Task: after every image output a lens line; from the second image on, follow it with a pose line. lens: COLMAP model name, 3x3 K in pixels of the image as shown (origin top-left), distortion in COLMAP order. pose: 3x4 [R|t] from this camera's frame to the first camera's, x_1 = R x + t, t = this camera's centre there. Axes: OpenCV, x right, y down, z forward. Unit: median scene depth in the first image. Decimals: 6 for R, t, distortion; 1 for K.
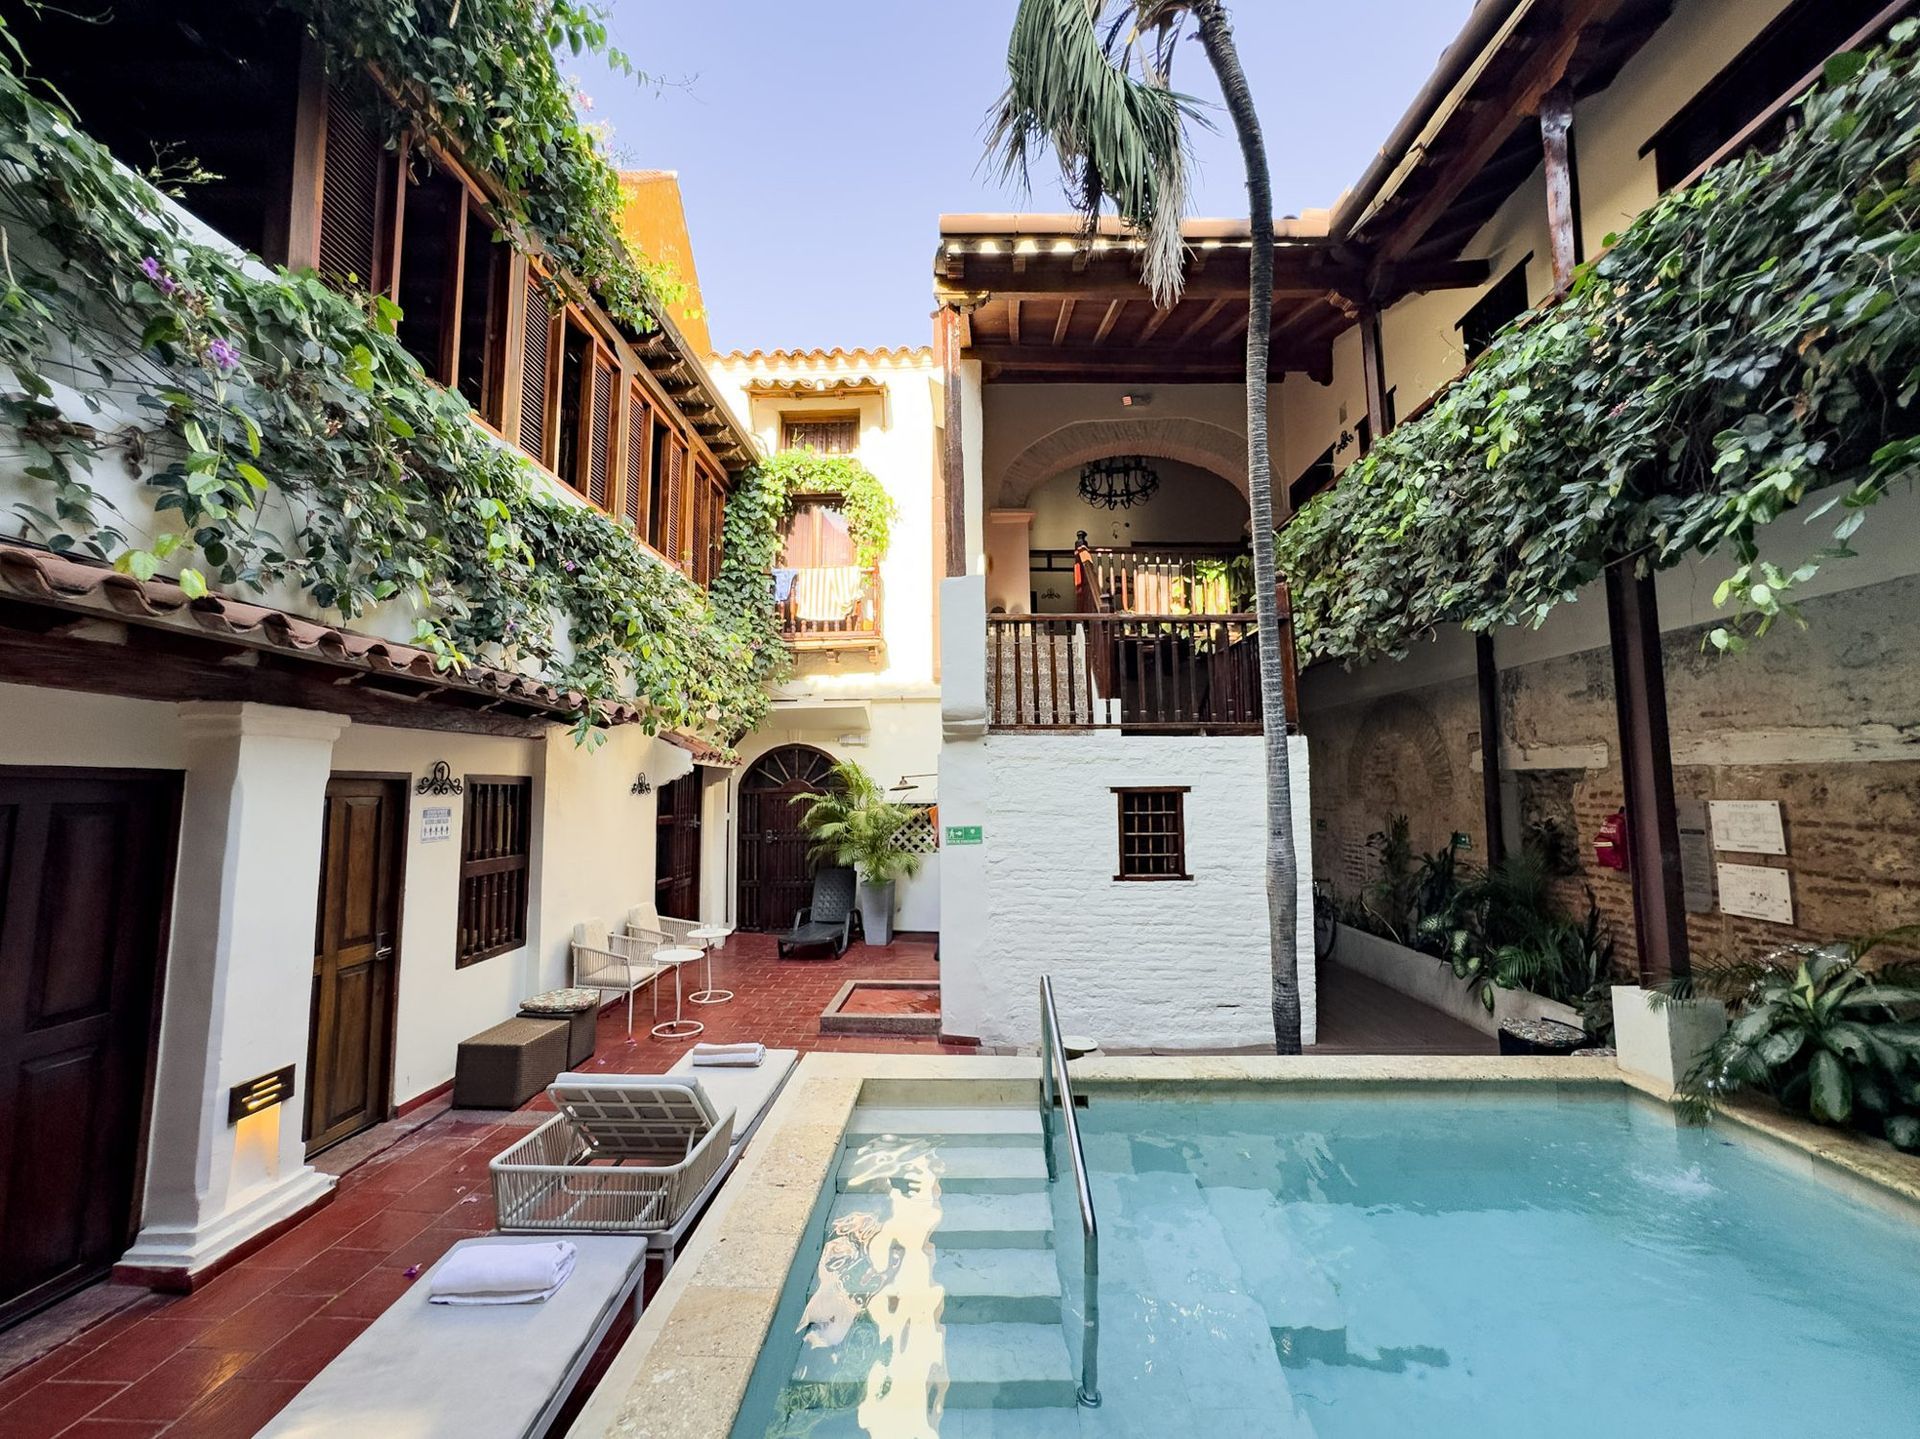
lens RADIAL K [[785.9, 0, 955.6], [0, 785.9, 716.8], [0, 0, 1]] dist [-0.047089, 0.018992]
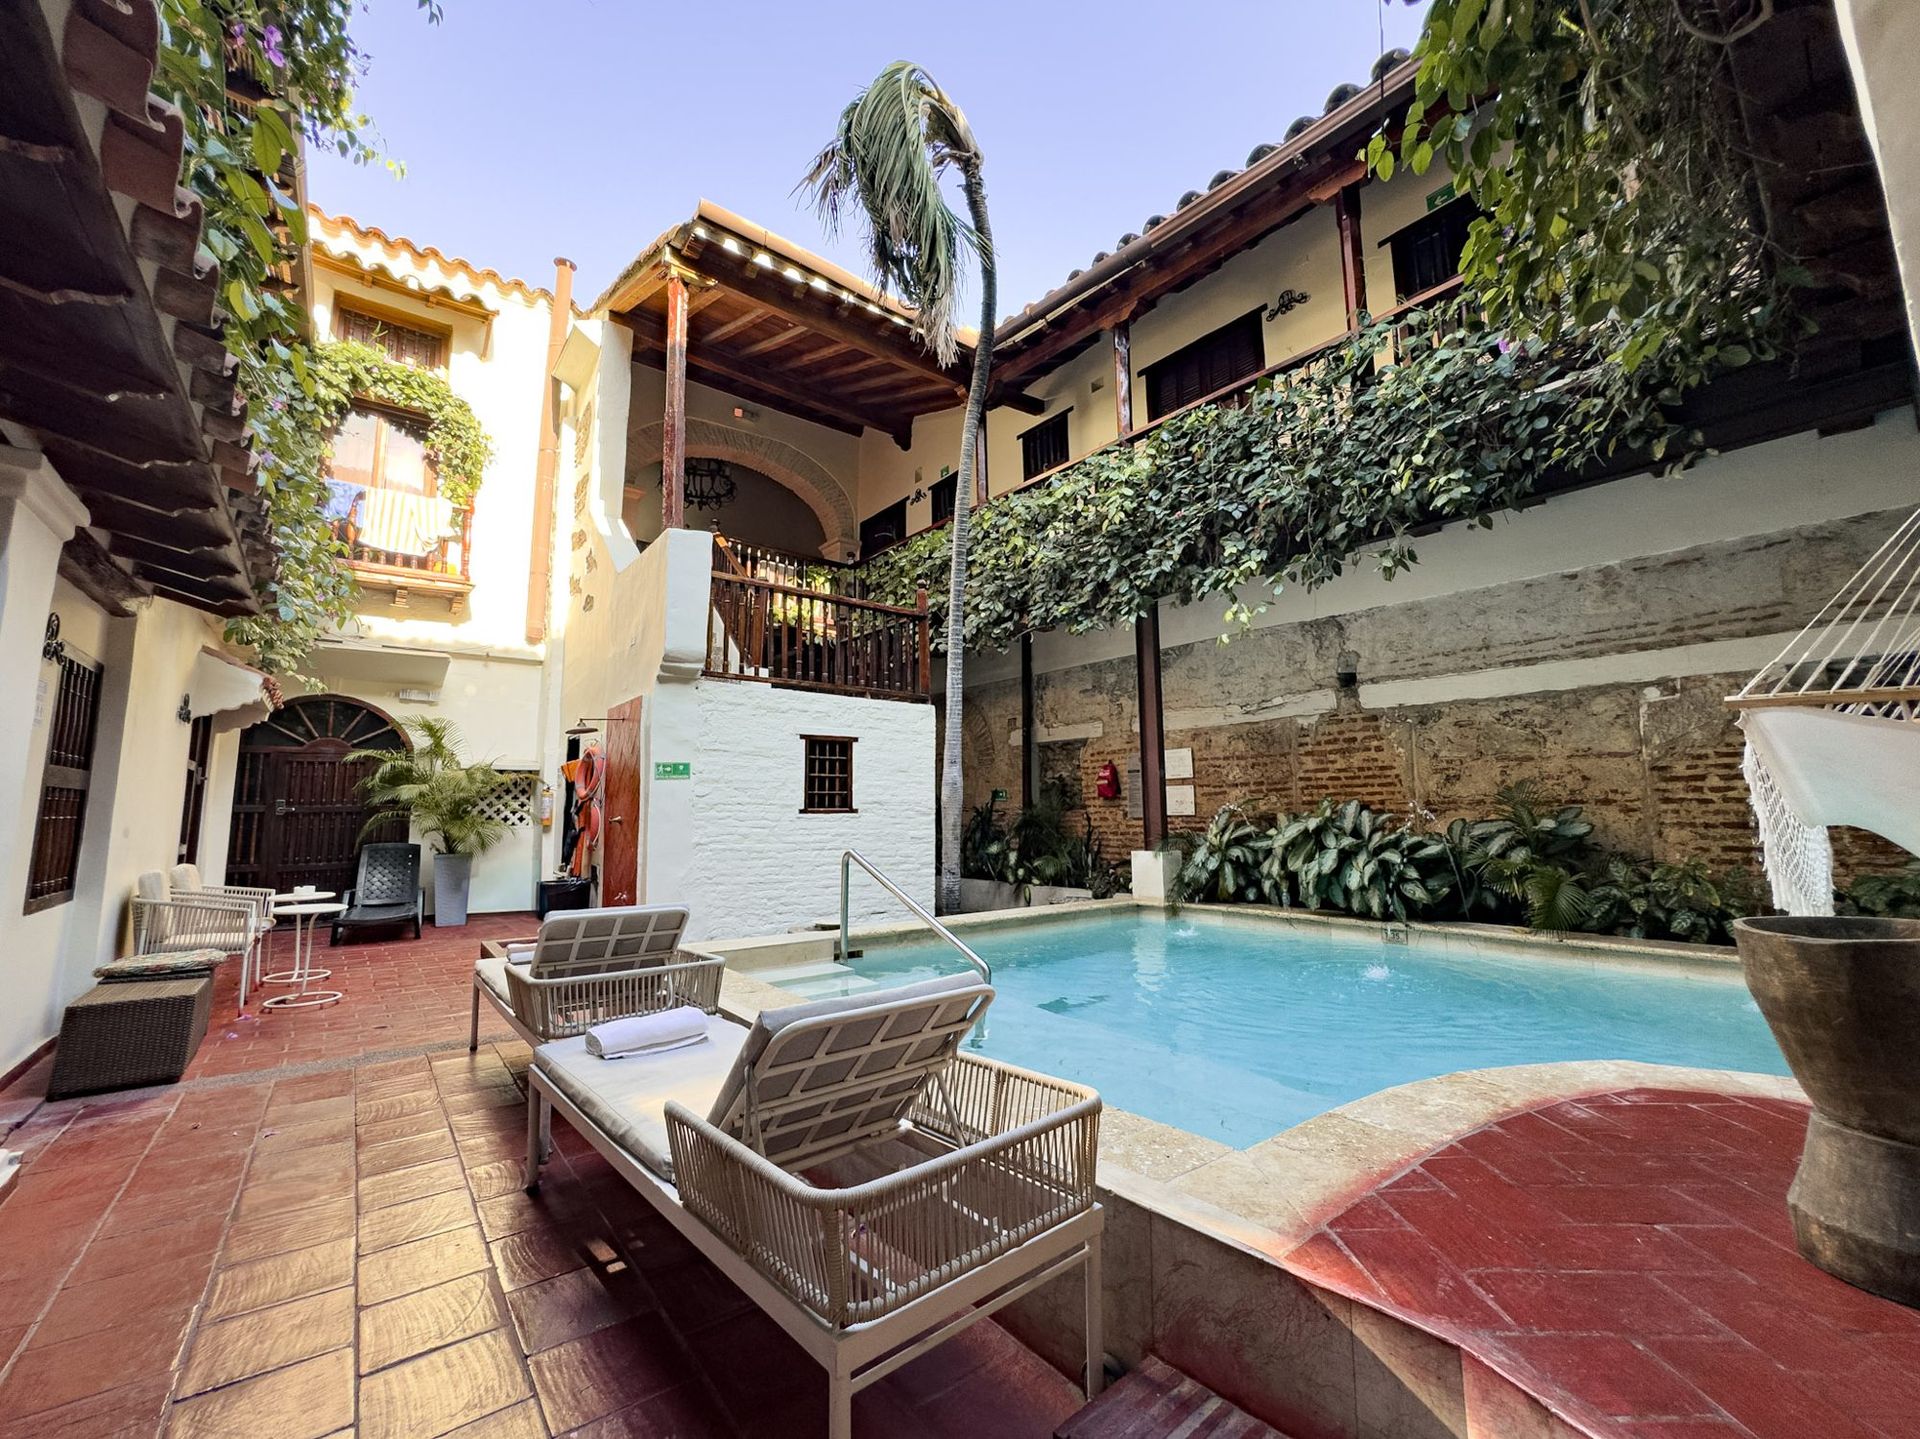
lens RADIAL K [[779.1, 0, 951.5], [0, 779.1, 712.9], [0, 0, 1]] dist [-0.039059, 0.018277]
pose [[0.771657, 0.080299, 0.630950, -0.383722], [-0.056214, 0.996727, -0.058099, 0.118183], [-0.633550, 0.009364, 0.773645, -0.051504]]
